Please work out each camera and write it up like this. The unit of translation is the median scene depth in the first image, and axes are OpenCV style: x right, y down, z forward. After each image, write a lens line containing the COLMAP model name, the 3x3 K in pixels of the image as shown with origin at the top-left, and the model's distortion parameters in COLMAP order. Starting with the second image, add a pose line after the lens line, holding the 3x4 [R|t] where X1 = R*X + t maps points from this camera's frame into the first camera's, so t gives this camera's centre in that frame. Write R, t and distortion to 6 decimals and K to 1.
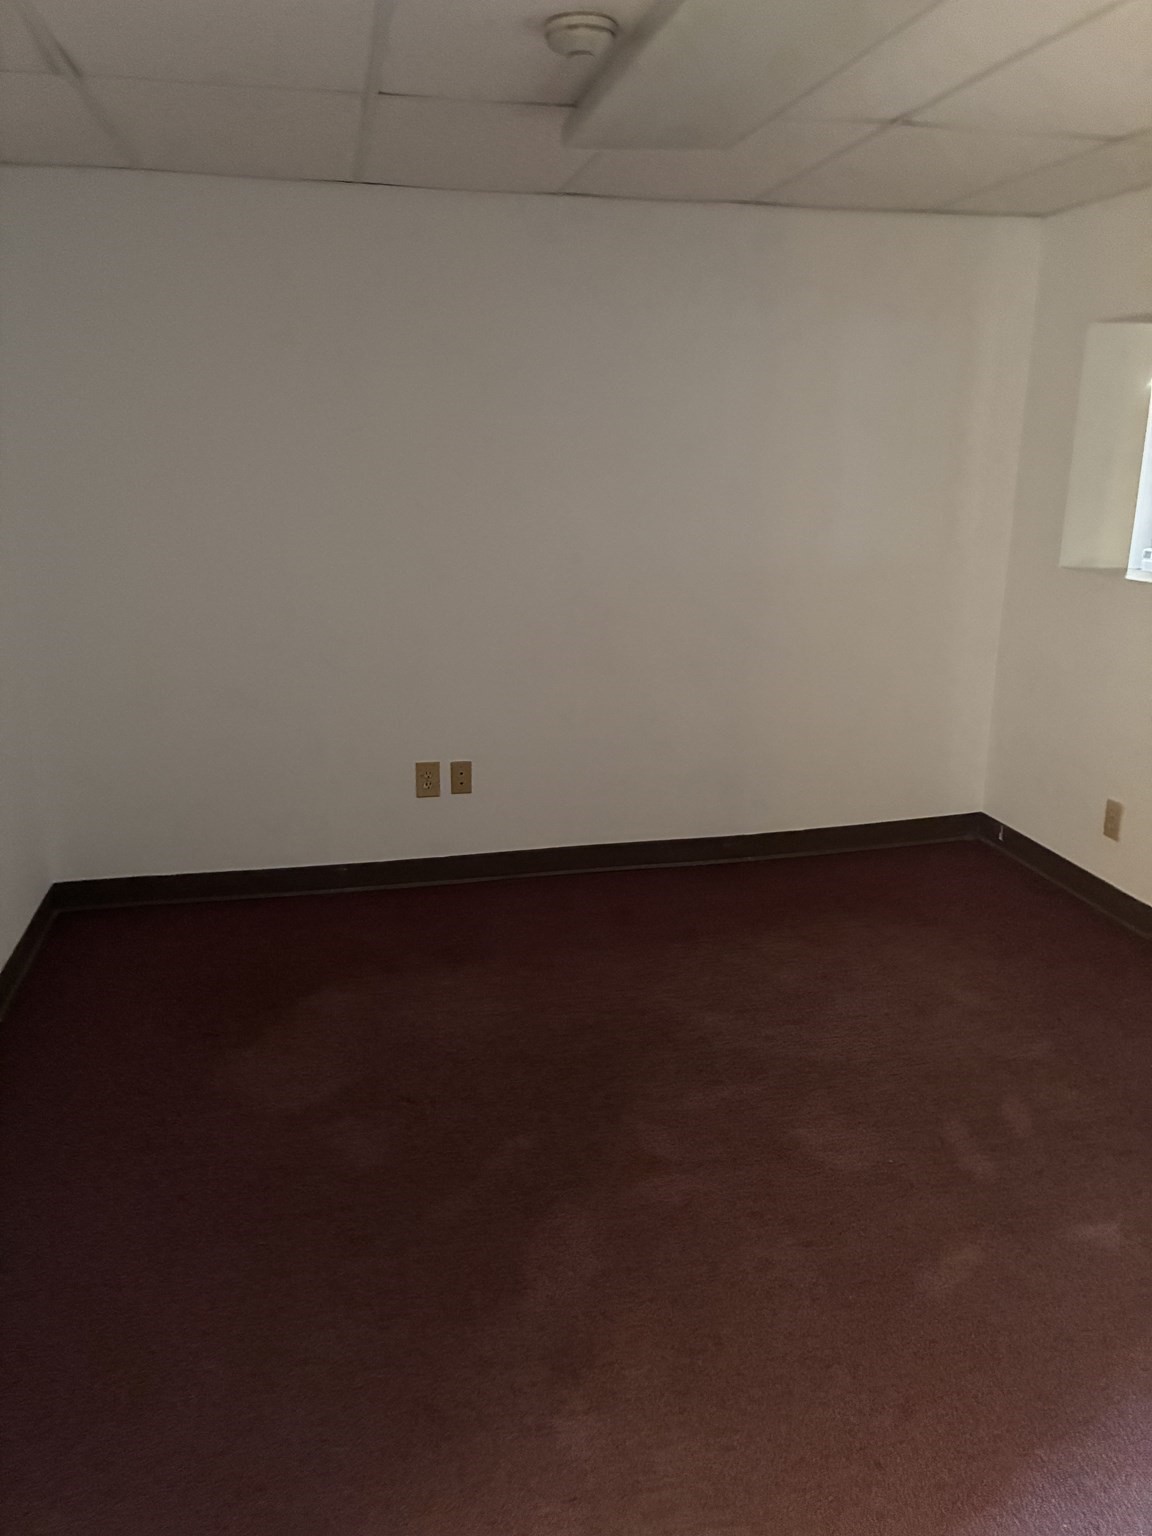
lens RADIAL K [[1173.1, 0, 567.2], [0, 1173.1, 767.4], [0, 0, 1]] dist [0.059340, -0.009746]
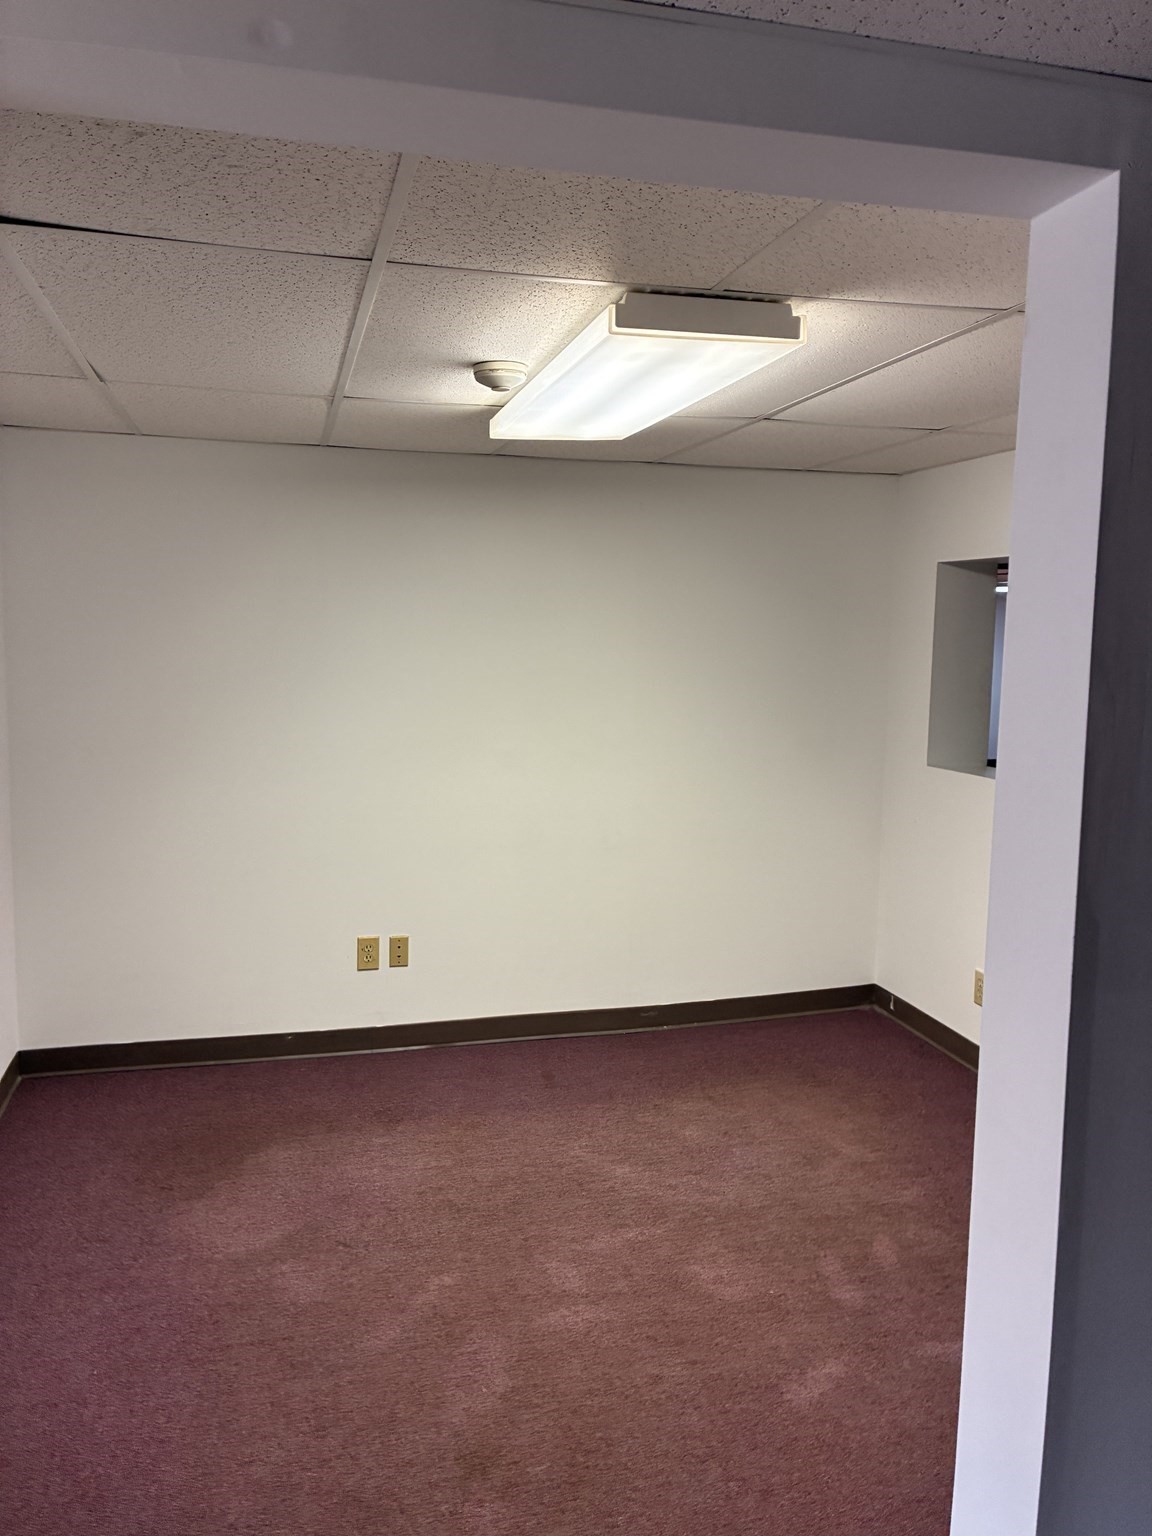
lens RADIAL K [[1173.1, 0, 574.8], [0, 1173.1, 795.9], [0, 0, 1]] dist [0.059340, -0.009746]
pose [[0.998527, 0.005178, 0.054002, 0.020157], [0.001551, 0.992302, -0.123833, 0.000699], [-0.054227, 0.123734, 0.990833, -0.174574]]
